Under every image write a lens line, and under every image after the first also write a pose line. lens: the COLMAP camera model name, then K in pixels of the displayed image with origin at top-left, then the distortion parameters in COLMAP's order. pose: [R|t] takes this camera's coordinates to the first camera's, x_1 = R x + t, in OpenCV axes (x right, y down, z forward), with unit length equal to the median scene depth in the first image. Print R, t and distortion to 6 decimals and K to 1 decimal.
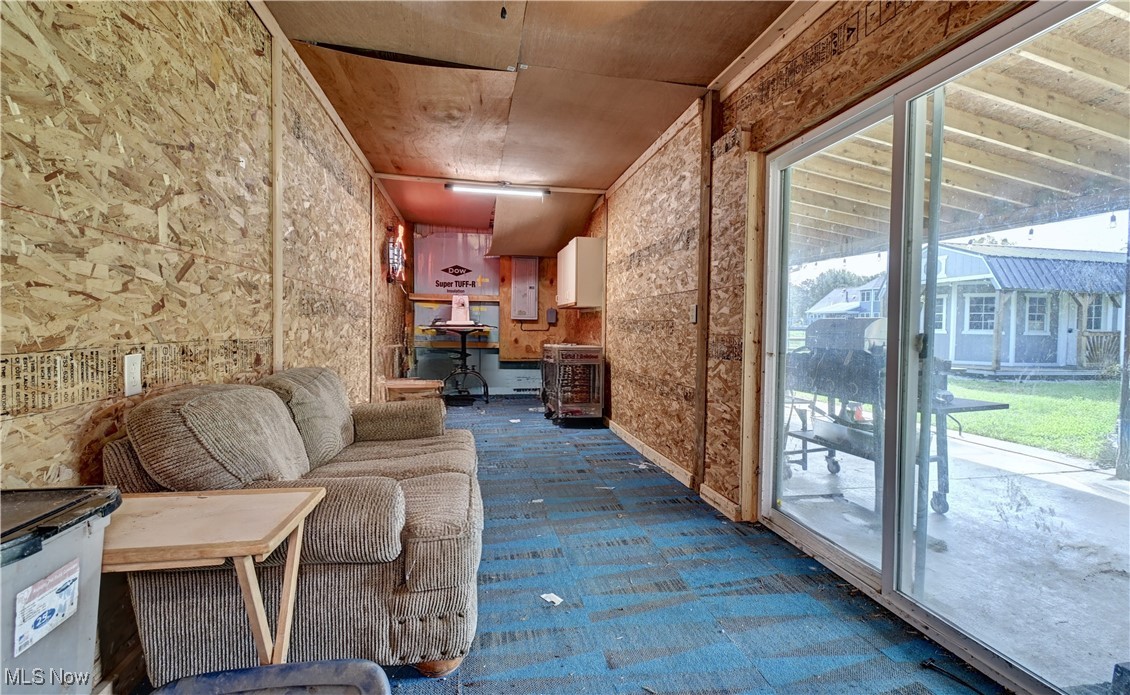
lens RADIAL K [[488.1, 0, 567.8], [0, 488.1, 345.8], [0, 0, 1]] dist [0.000175, -0.000001]
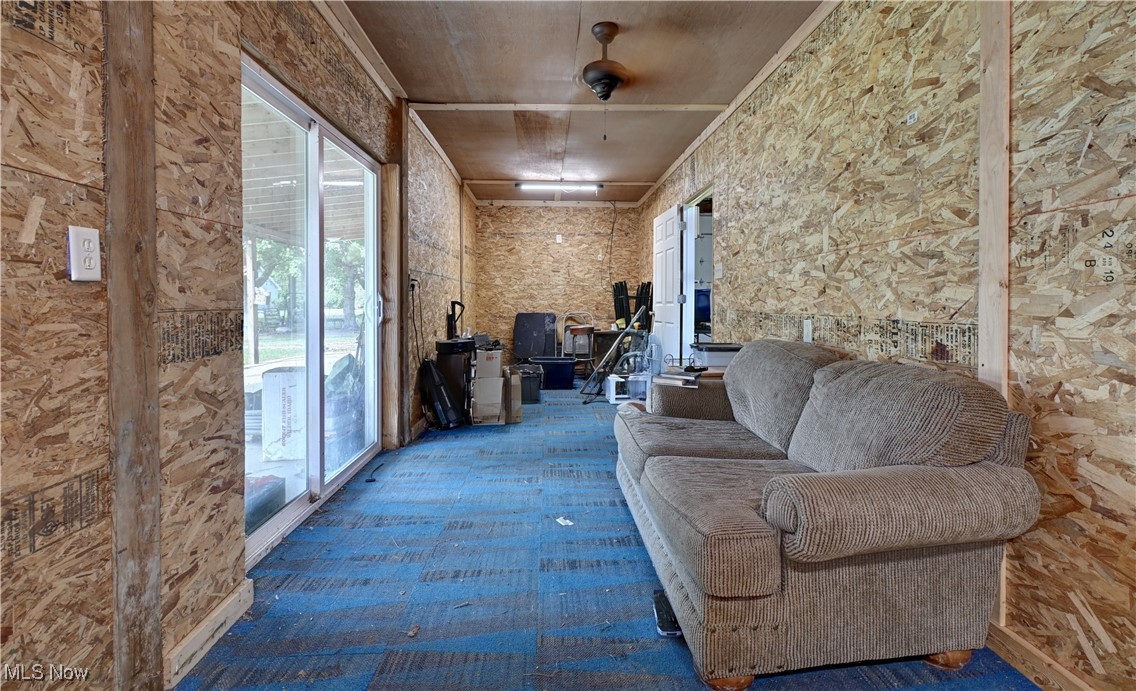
lens RADIAL K [[490.7, 0, 570.2], [0, 490.7, 347.6], [0, 0, 1]] dist [0.000175, -0.000001]
pose [[-0.989345, -0.029559, 0.142558, -0.240588], [-0.010400, 0.991020, 0.133309, -0.096079], [-0.145219, 0.130406, -0.980768, 2.454113]]
